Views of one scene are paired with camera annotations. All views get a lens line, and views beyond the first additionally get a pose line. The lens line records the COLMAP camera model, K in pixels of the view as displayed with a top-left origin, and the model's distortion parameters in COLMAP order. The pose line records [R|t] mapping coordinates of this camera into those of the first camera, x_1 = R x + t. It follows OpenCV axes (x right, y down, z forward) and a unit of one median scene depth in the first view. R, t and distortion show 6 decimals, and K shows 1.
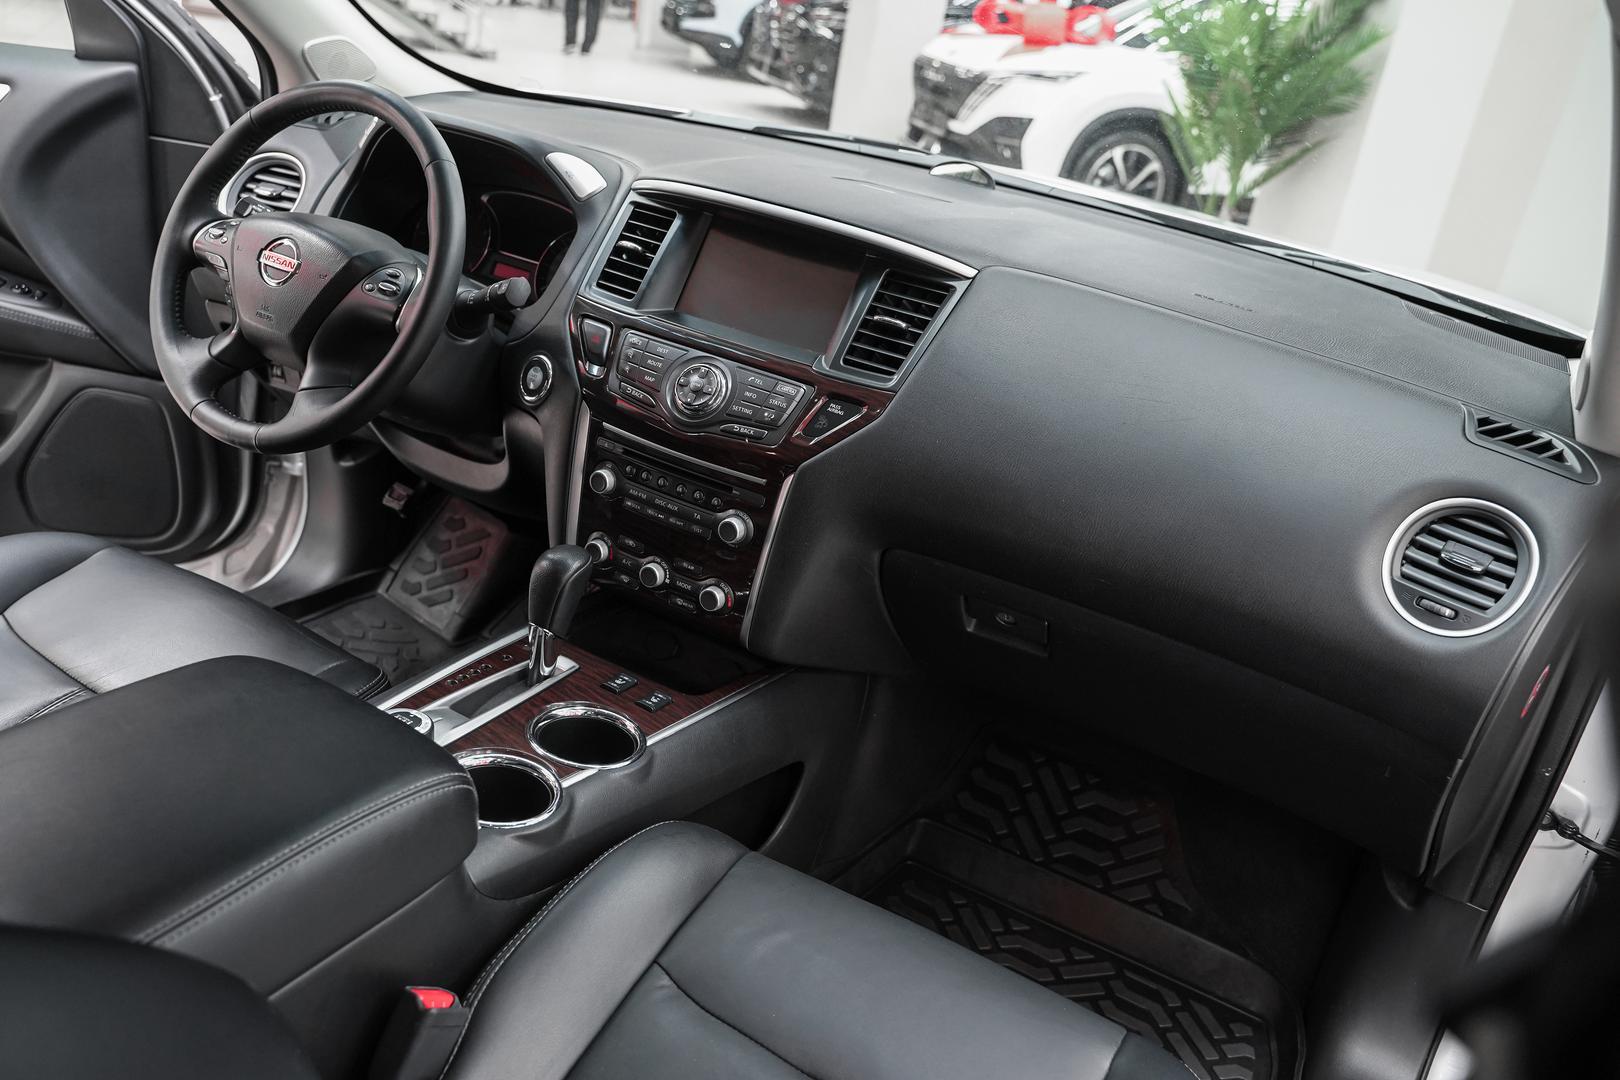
lens RADIAL K [[1335.1, 0, 769.9], [0, 1335.1, 514.3], [0, 0, 1]] dist [-0.016678, 0.007439]
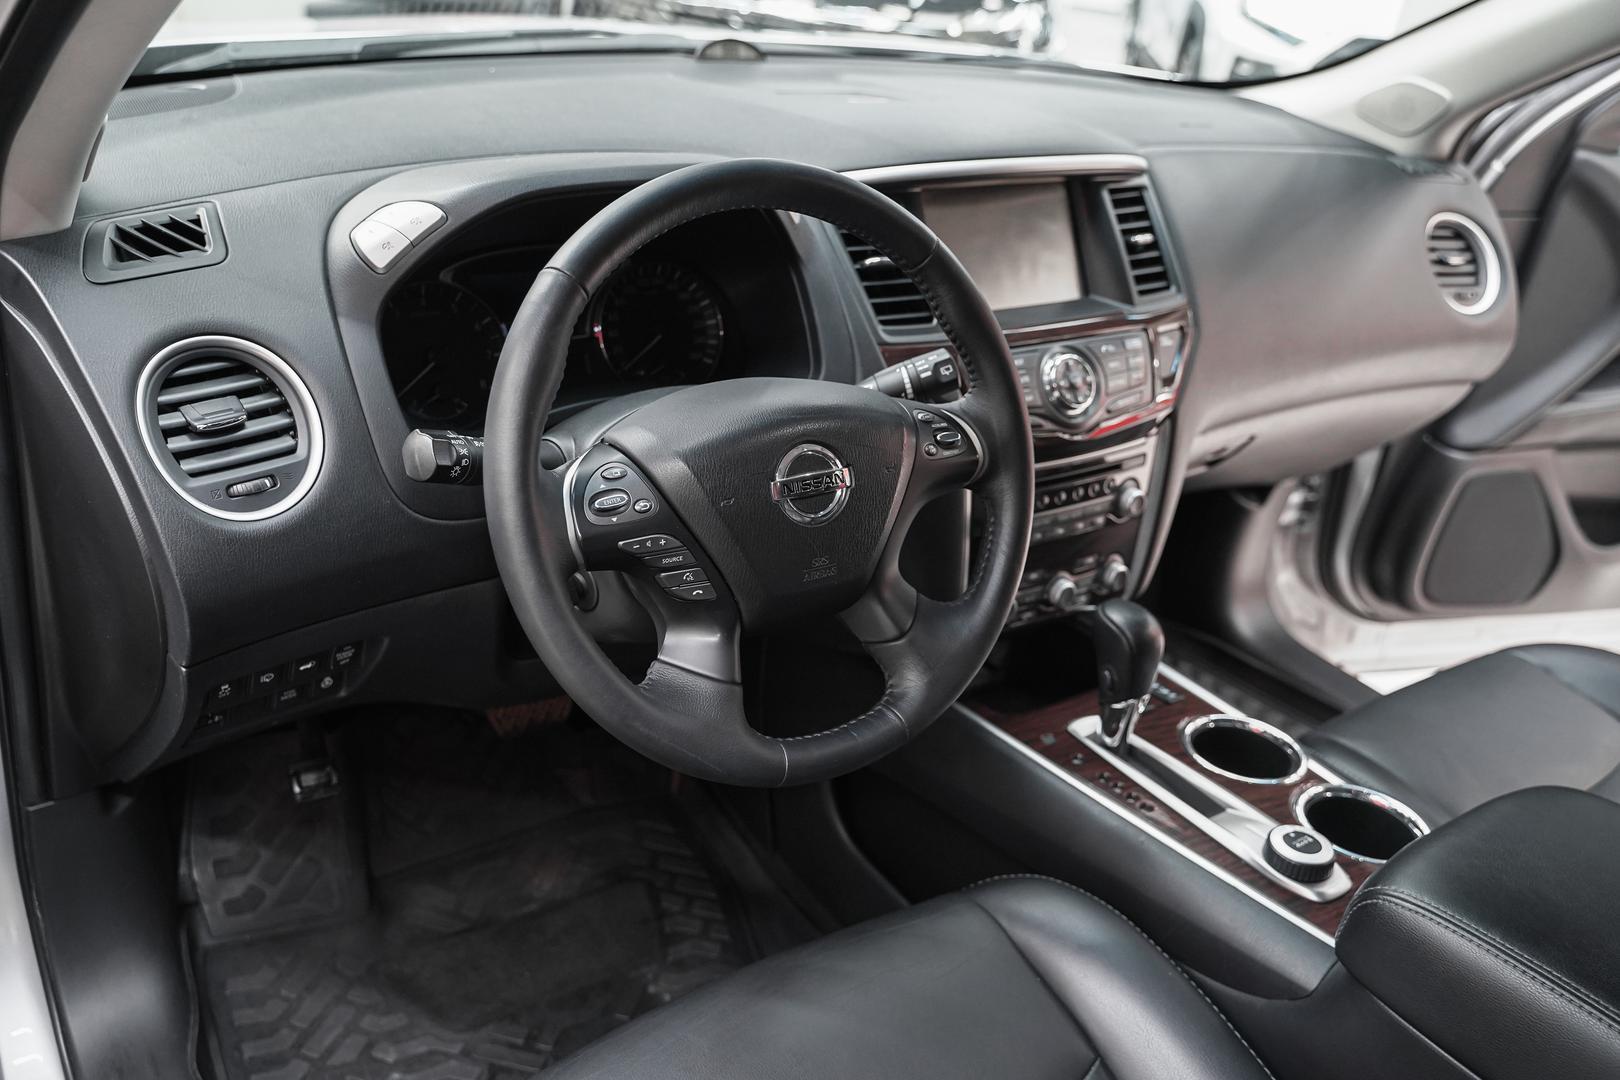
lens RADIAL K [[1334.4, 0, 803.9], [0, 1334.4, 534.8], [0, 0, 1]] dist [-0.001163, -0.003865]
pose [[0.438795, -0.504836, 0.743370, -0.800238], [0.313650, 0.861282, 0.399771, -0.396401], [-0.842070, 0.057740, 0.536268, 0.637697]]
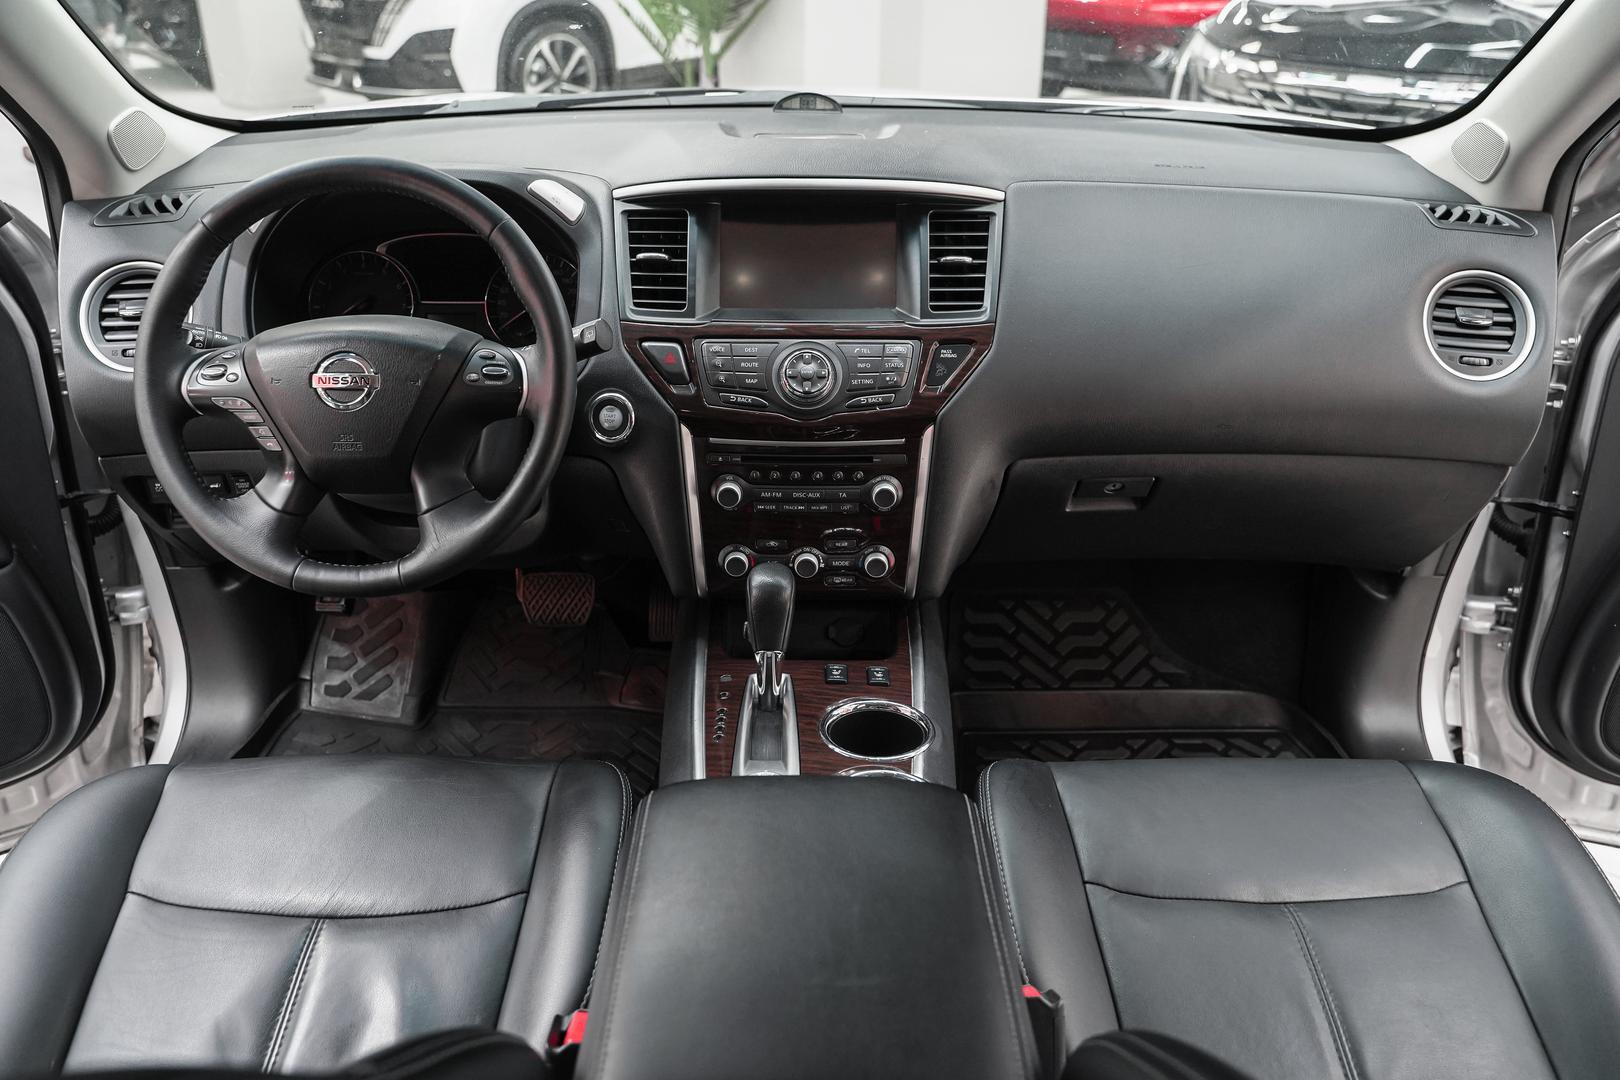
lens RADIAL K [[1301.9, 0, 799.2], [0, 1301.9, 530.1], [0, 0, 1]] dist [-0.012783, -0.005323]
pose [[0.858782, -0.346245, 0.377635, -0.442427], [0.309032, 0.937965, 0.157227, -0.132465], [-0.408648, -0.018323, 0.912508, 0.097226]]
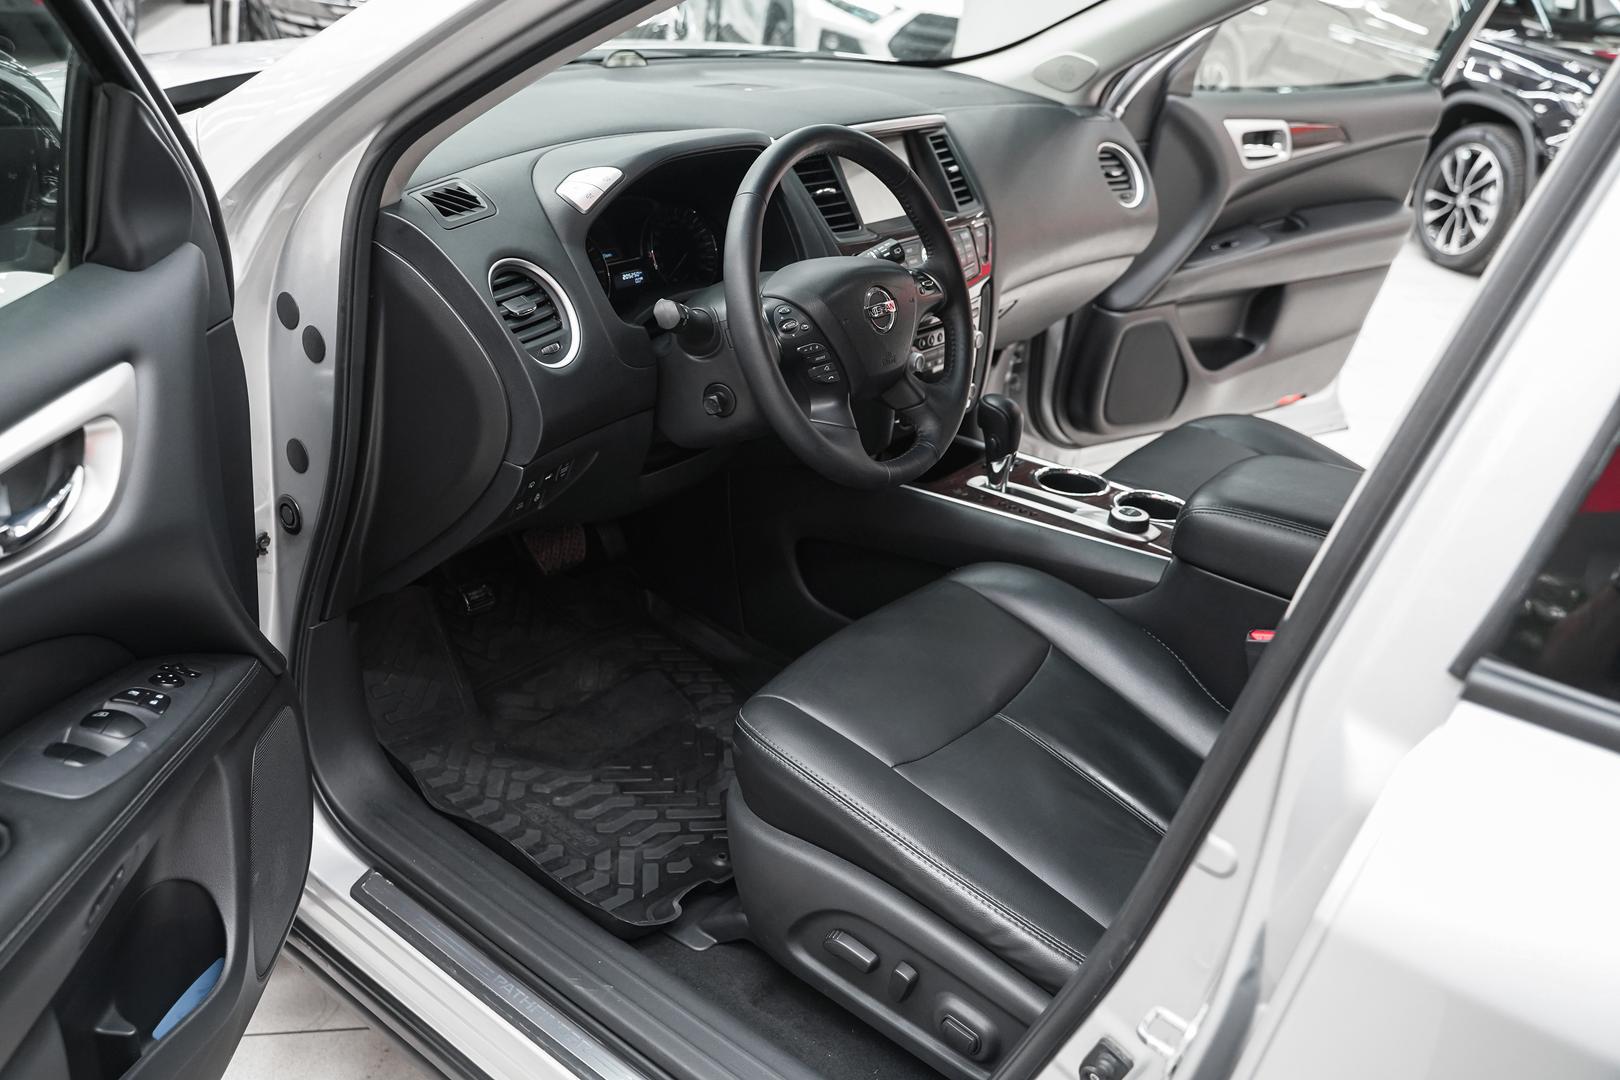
lens RADIAL K [[1335.1, 0, 769.9], [0, 1335.1, 514.3], [0, 0, 1]] dist [-0.016678, 0.007439]
pose [[0.152590, -0.546077, 0.823721, -1.284109], [0.316779, 0.816530, 0.482628, -0.569090], [-0.936145, 0.187293, 0.297580, 0.754606]]
